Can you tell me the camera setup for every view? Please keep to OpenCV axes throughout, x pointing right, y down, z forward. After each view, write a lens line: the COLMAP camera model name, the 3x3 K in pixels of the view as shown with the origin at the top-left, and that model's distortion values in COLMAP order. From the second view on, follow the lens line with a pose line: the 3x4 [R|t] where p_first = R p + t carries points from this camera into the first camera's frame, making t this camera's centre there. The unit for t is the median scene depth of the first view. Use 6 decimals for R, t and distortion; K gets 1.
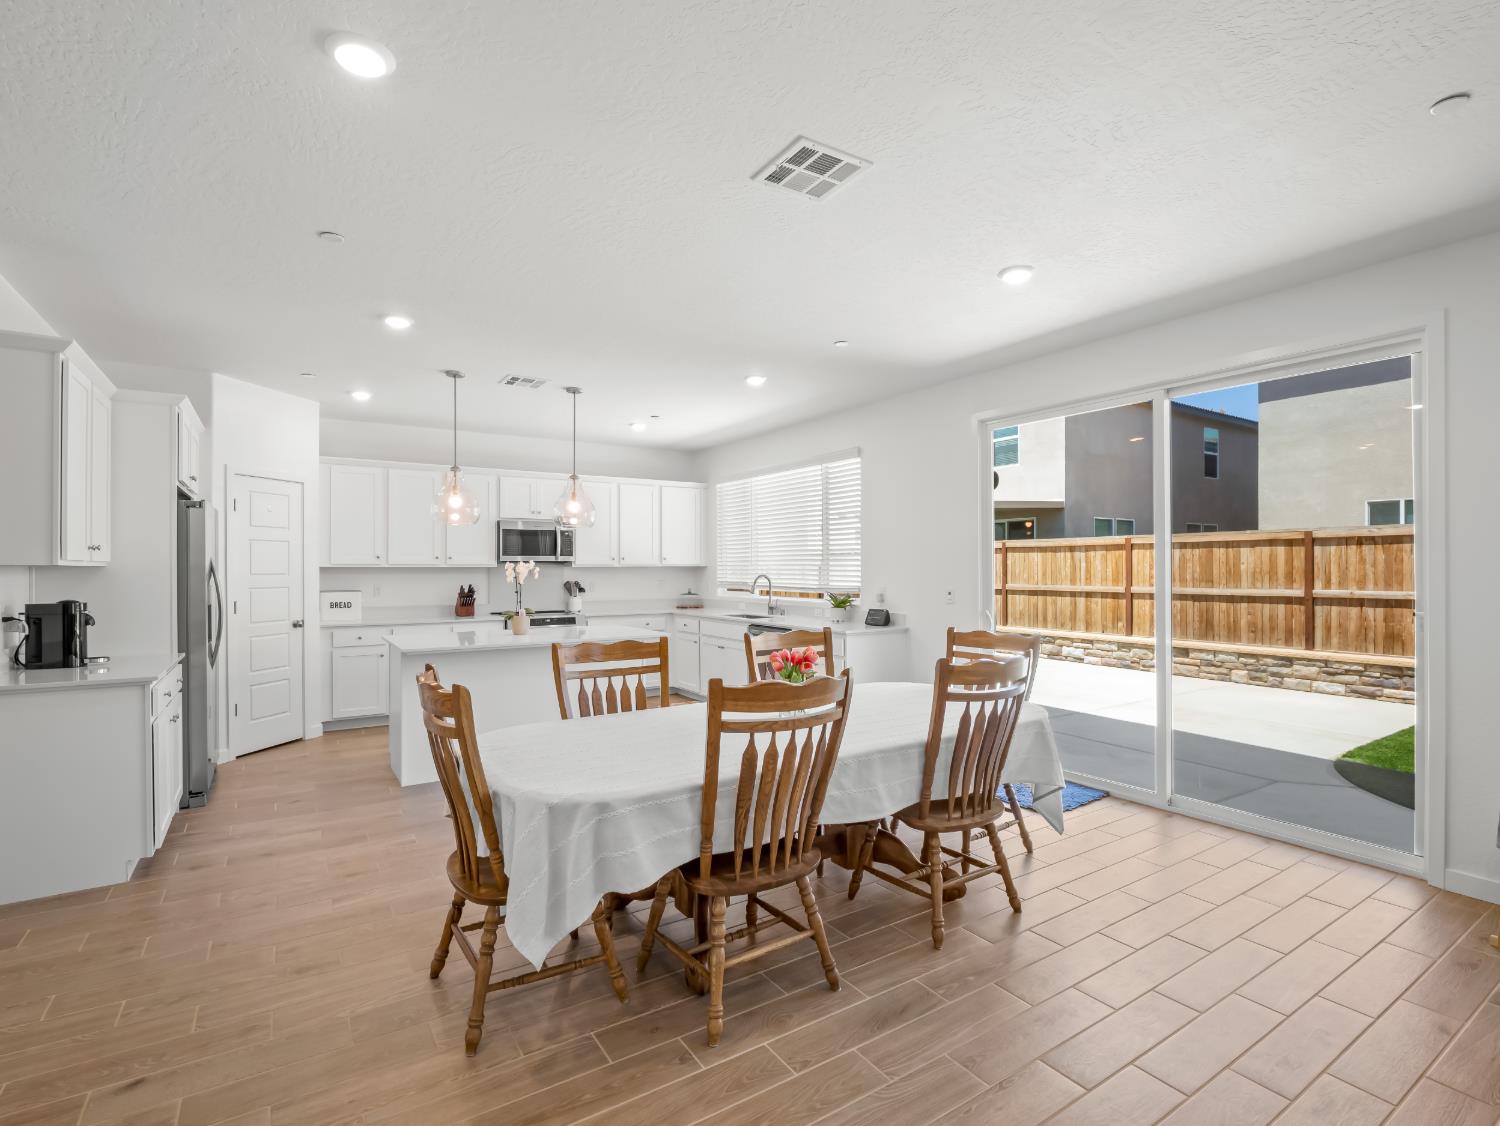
lens RADIAL K [[725.6, 0, 750.0], [0, 725.6, 563.0], [0, 0, 1]] dist [-0.003432, -0.011842]
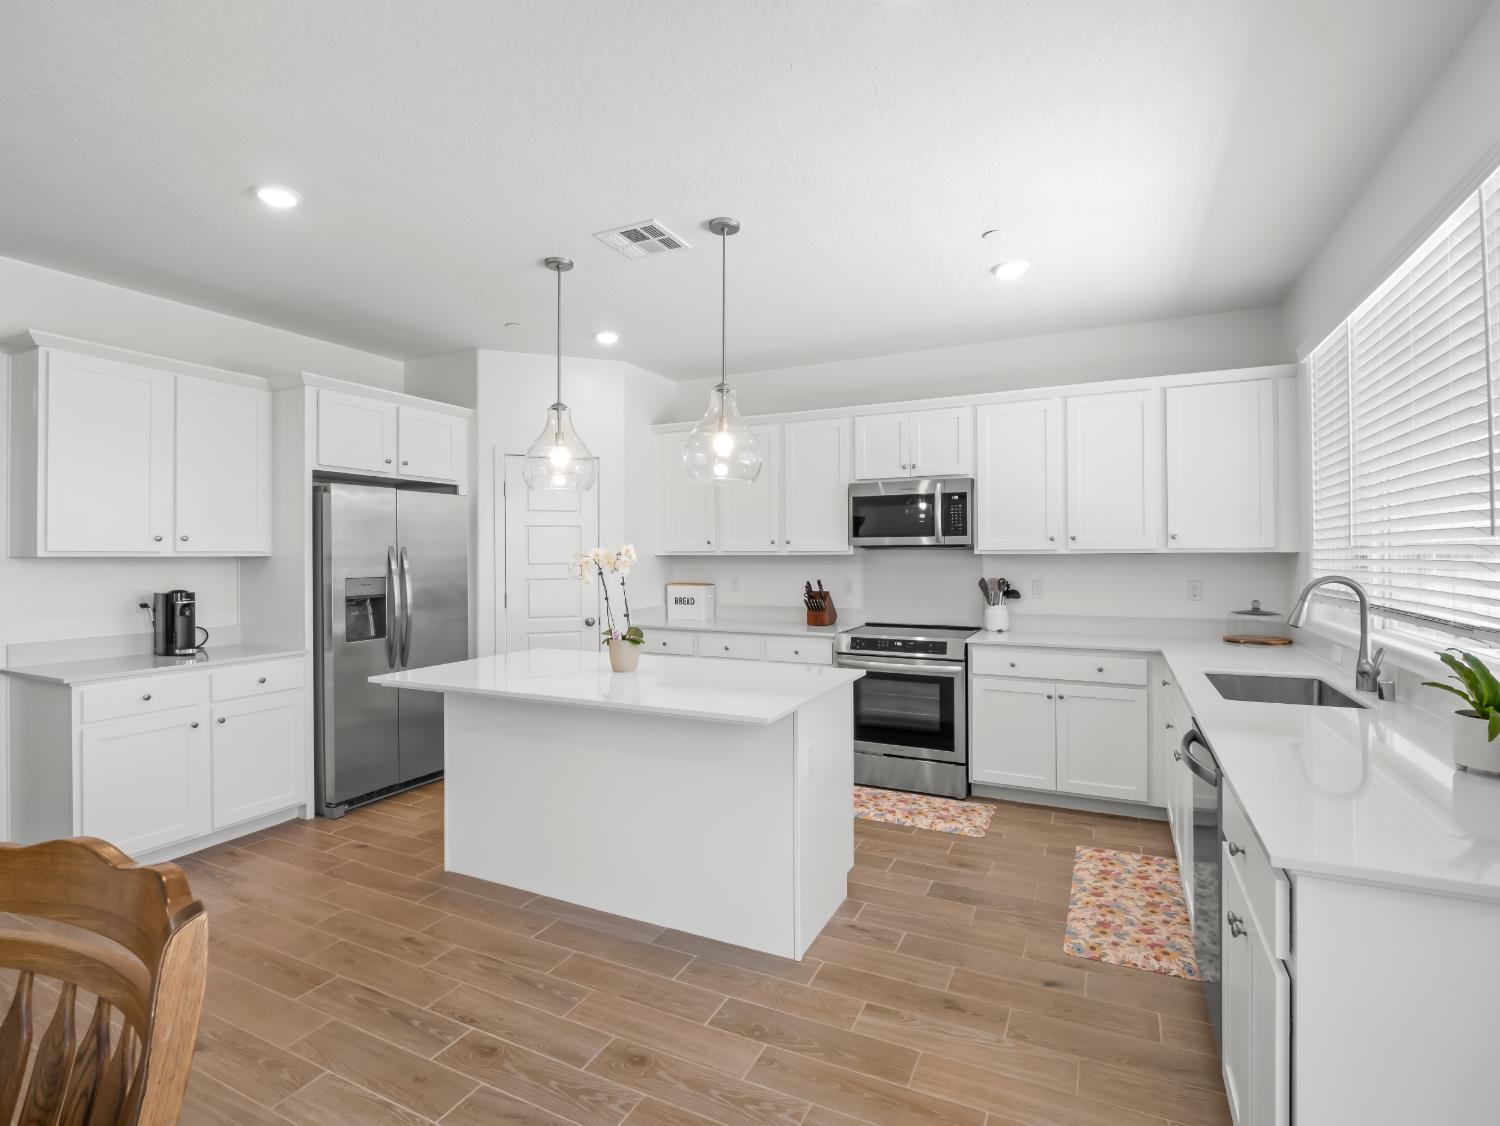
lens RADIAL K [[736.8, 0, 743.0], [0, 736.8, 555.7], [0, 0, 1]] dist [-0.005259, -0.000914]
pose [[0.511880, 0.001801, -0.859055, 0.204913], [0.009504, 0.999925, 0.007760, 0.000249], [0.859004, -0.012136, 0.511824, 0.654642]]
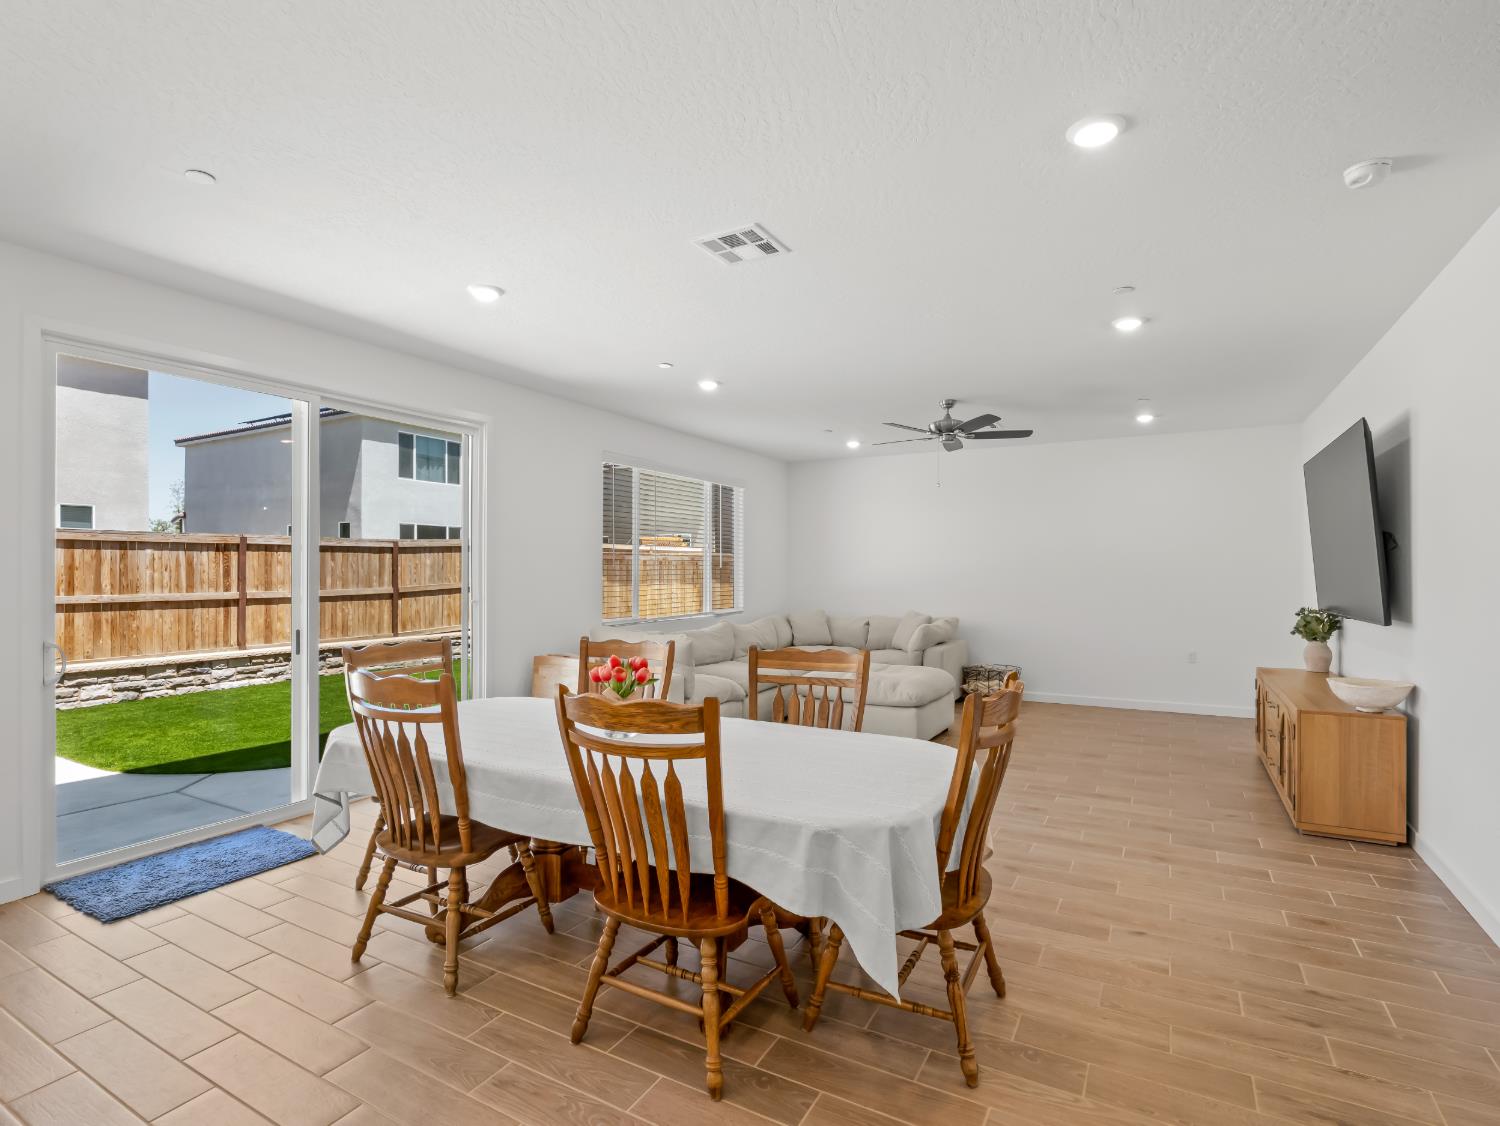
lens RADIAL K [[746.2, 0, 745.2], [0, 746.2, 565.0], [0, 0, 1]] dist [0.000671, -0.012281]
pose [[-0.456901, 0.009079, 0.889471, -0.415163], [-0.003211, 0.999925, -0.011856, 0.005980], [-0.889512, -0.008273, -0.456838, 0.629370]]
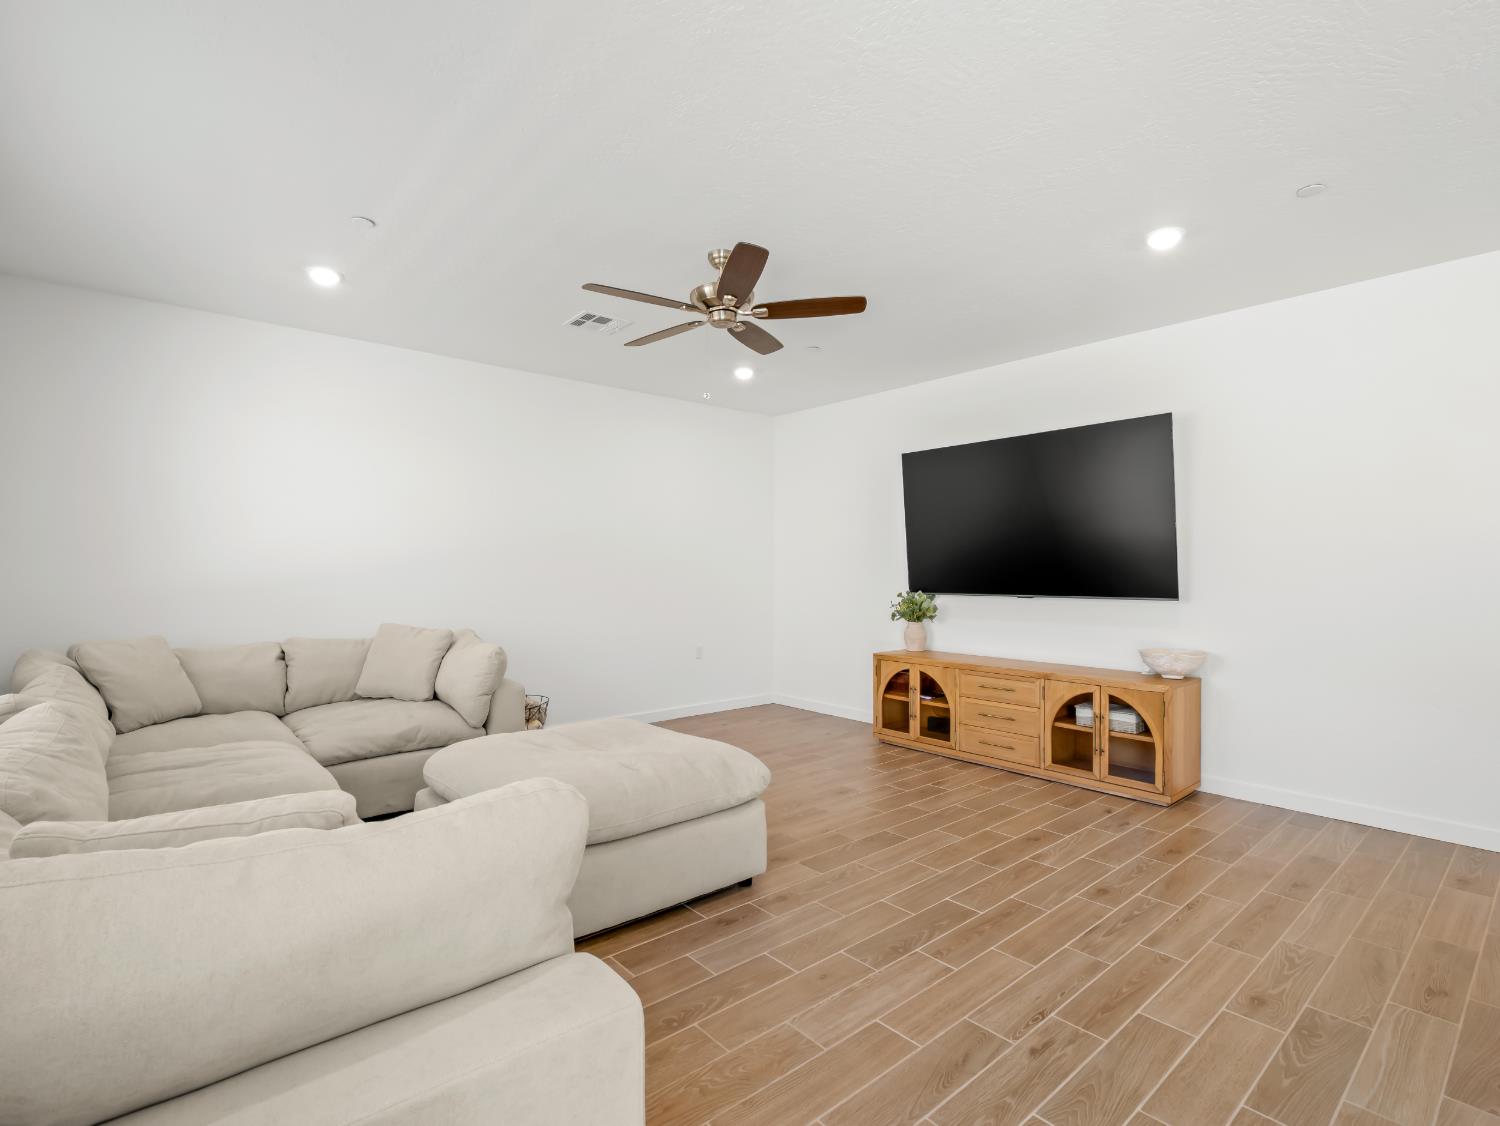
lens RADIAL K [[725.6, 0, 750.0], [0, 725.6, 563.0], [0, 0, 1]] dist [-0.003432, -0.011842]
pose [[-0.991497, -0.003750, -0.130074, 0.343984], [-0.002196, 0.999925, -0.012087, 0.019913], [0.130110, -0.011699, -0.991431, 0.504882]]
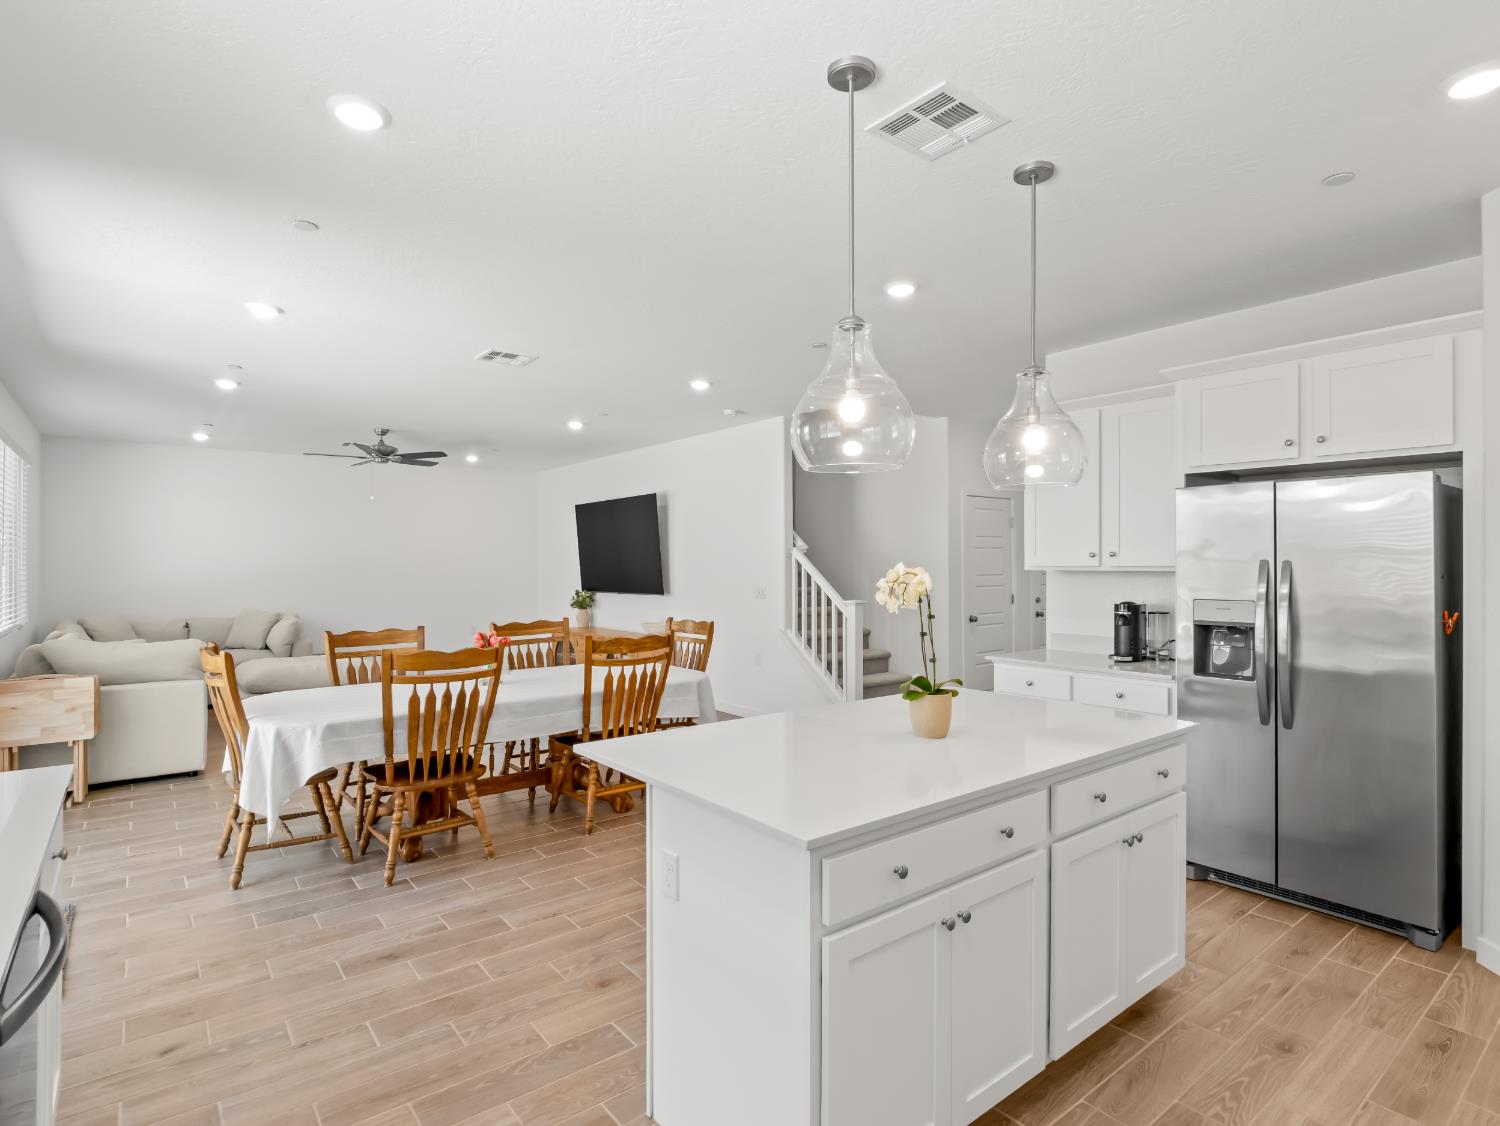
lens RADIAL K [[793.3, 0, 750.0], [0, 793.3, 563.0], [0, 0, 1]] dist [-0.002757, -0.001217]
pose [[-0.995454, 0.001162, -0.095232, -0.139602], [0.001703, 0.999983, -0.005601, -0.001541], [0.095224, -0.005738, -0.995439, 1.224241]]
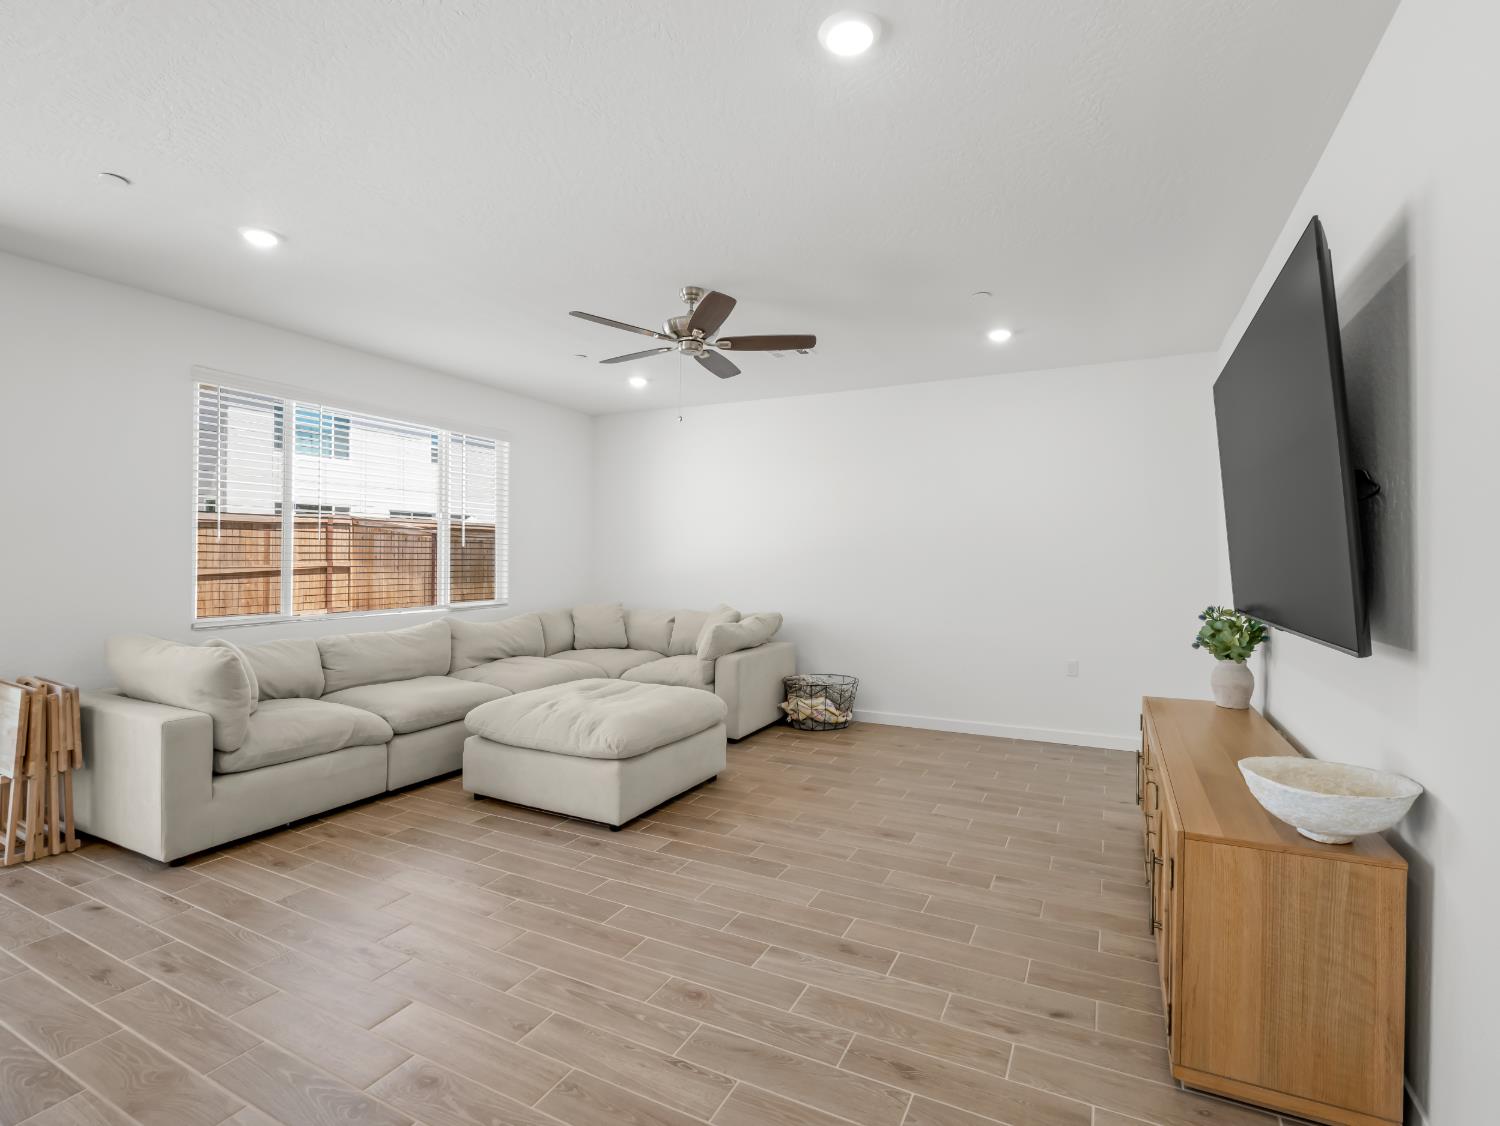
lens RADIAL K [[721.0, 0, 740.9], [0, 721.0, 555.1], [0, 0, 1]] dist [0.001800, -0.011044]
pose [[-0.495577, 0.003244, 0.868558, -0.240325], [-0.008200, 0.999931, -0.008413, 0.011645], [-0.868525, -0.011291, -0.495516, 0.239420]]
